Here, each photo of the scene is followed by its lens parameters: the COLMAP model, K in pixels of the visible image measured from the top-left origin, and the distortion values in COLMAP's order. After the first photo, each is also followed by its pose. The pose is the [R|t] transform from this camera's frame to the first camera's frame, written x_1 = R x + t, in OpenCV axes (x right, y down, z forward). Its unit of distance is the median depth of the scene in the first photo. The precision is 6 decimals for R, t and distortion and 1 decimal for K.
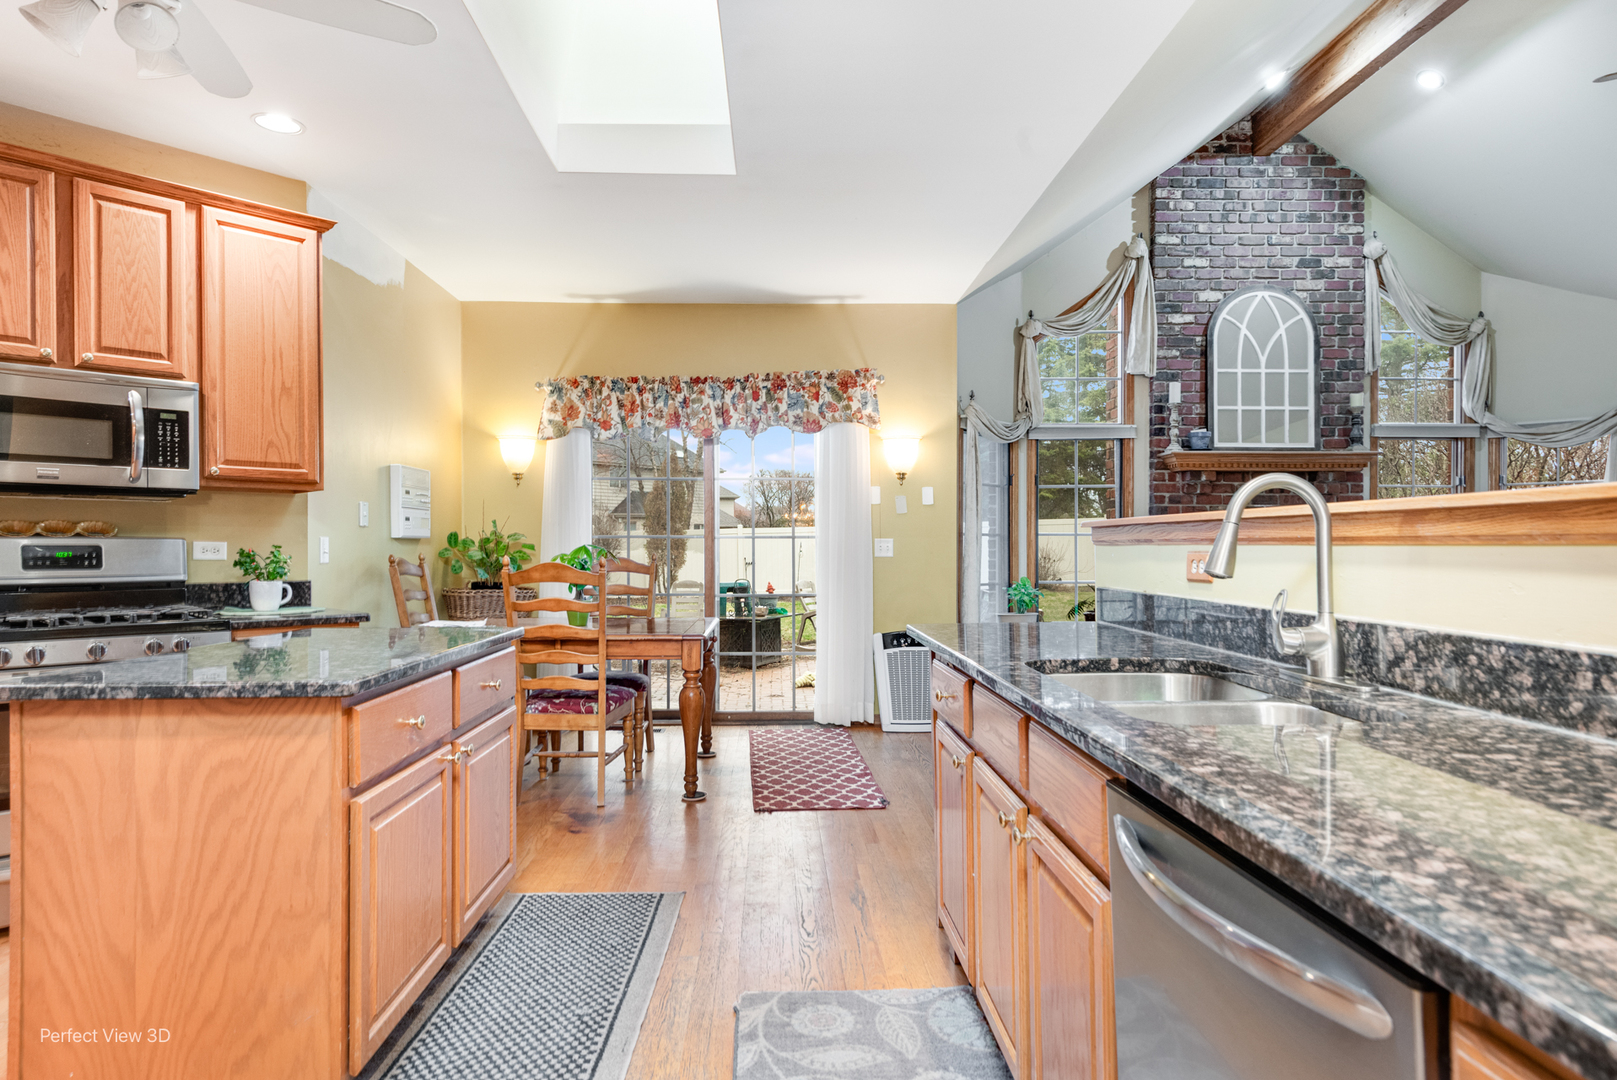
lens RADIAL K [[981.4, 0, 808.5], [0, 981.4, 540.0], [0, 0, 1]] dist [0.003459, -0.003097]
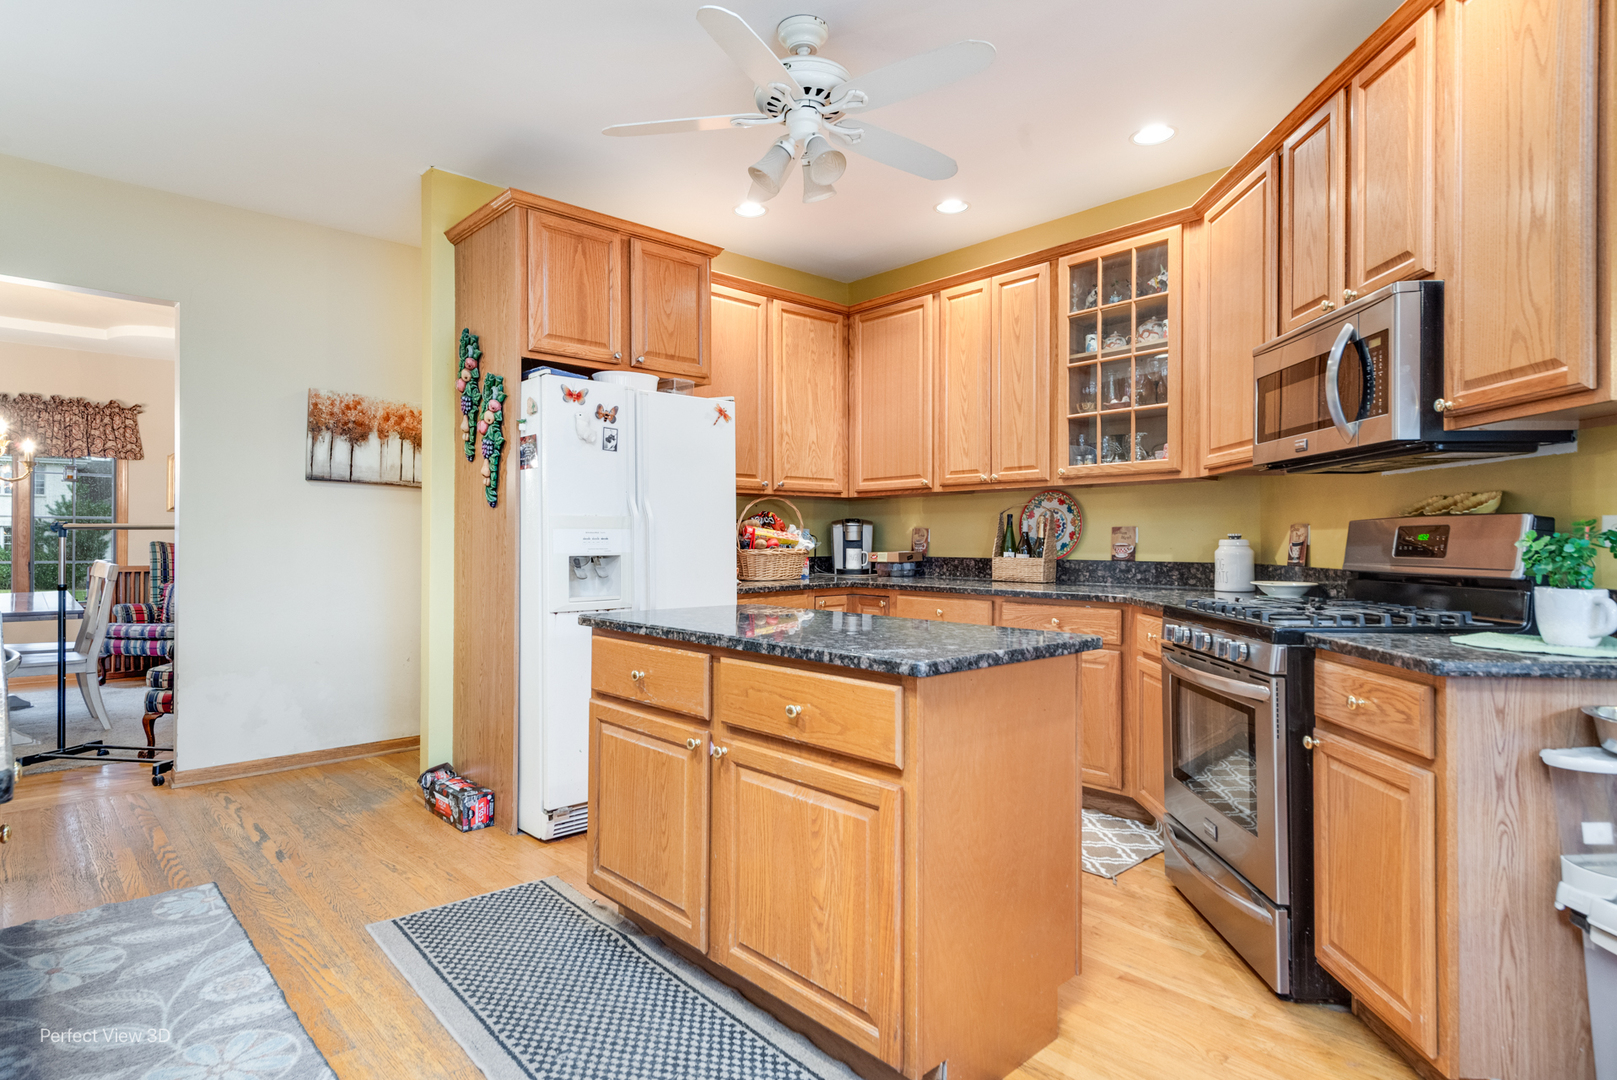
lens RADIAL K [[866.1, 0, 808.5], [0, 866.1, 540.0], [0, 0, 1]] dist [0.004912, 0.000383]
pose [[-0.758881, -0.002275, -0.651225, 0.066954], [0.002000, 0.999981, -0.005824, 0.018439], [0.651226, -0.005722, -0.758862, 1.108928]]
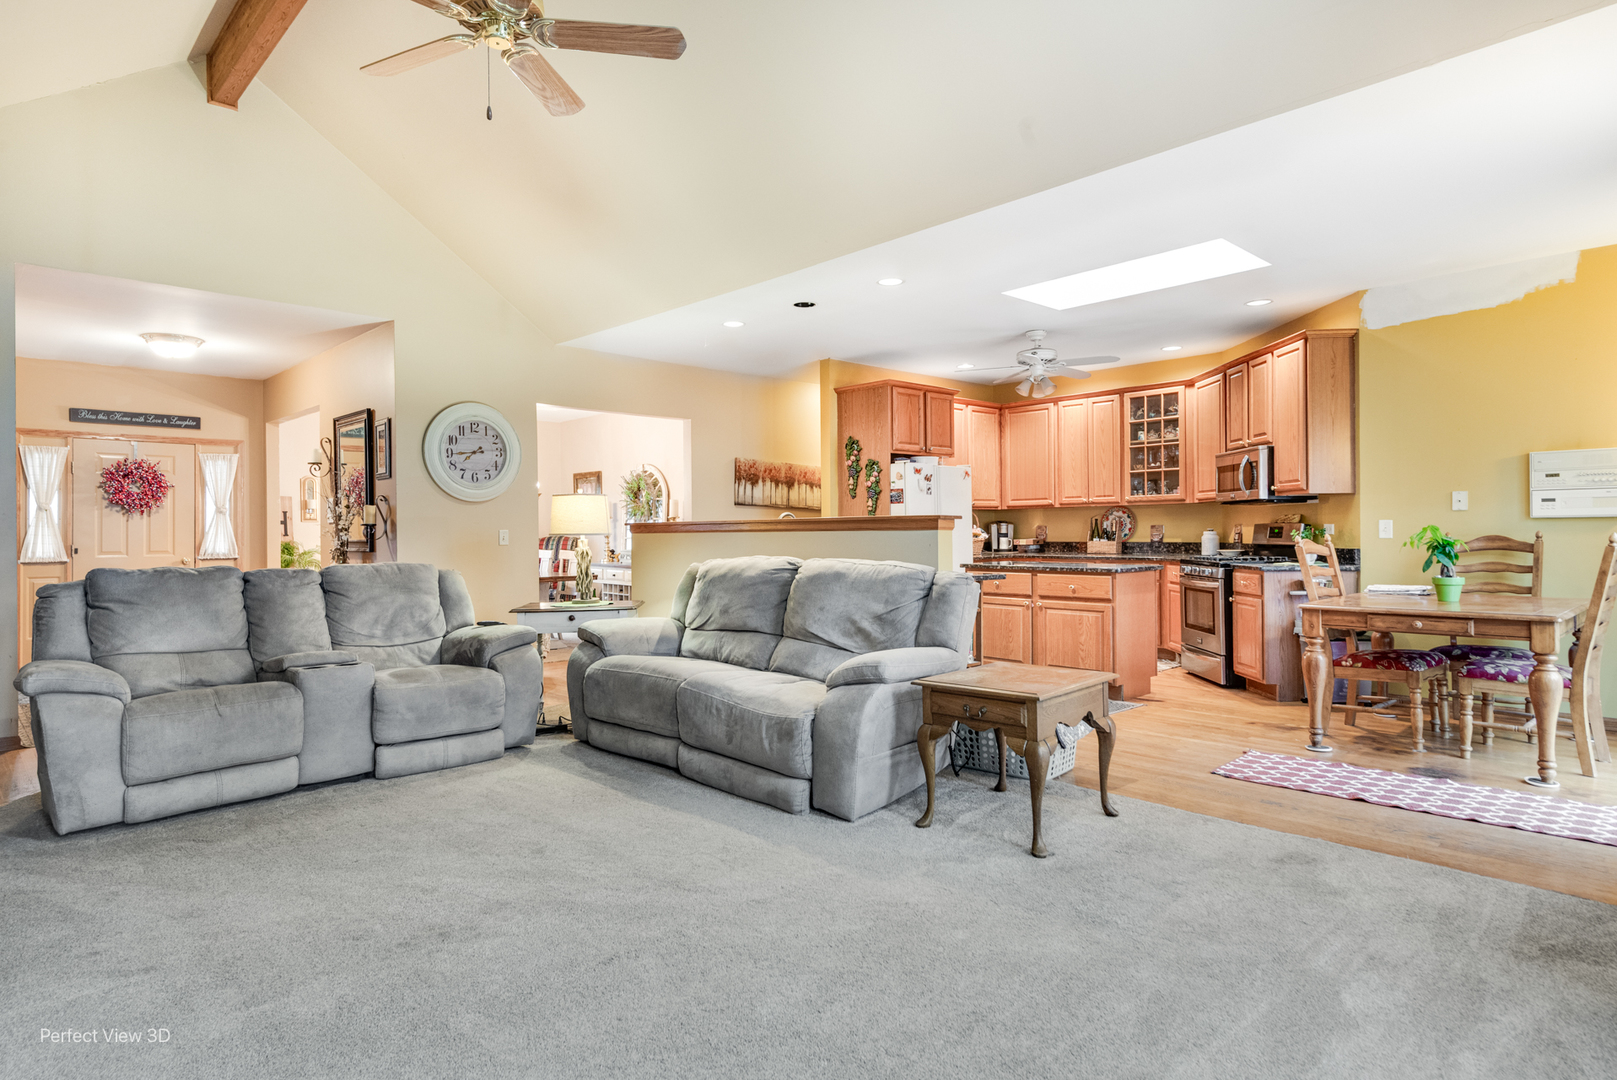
lens RADIAL K [[887.7, 0, 808.5], [0, 887.7, 540.0], [0, 0, 1]] dist [0.003316, -0.000398]
pose [[-0.747823, 0.013813, -0.663755, 1.179779], [0.013371, 0.999894, 0.005744, 0.009284], [0.663764, -0.004580, -0.747928, 1.623156]]
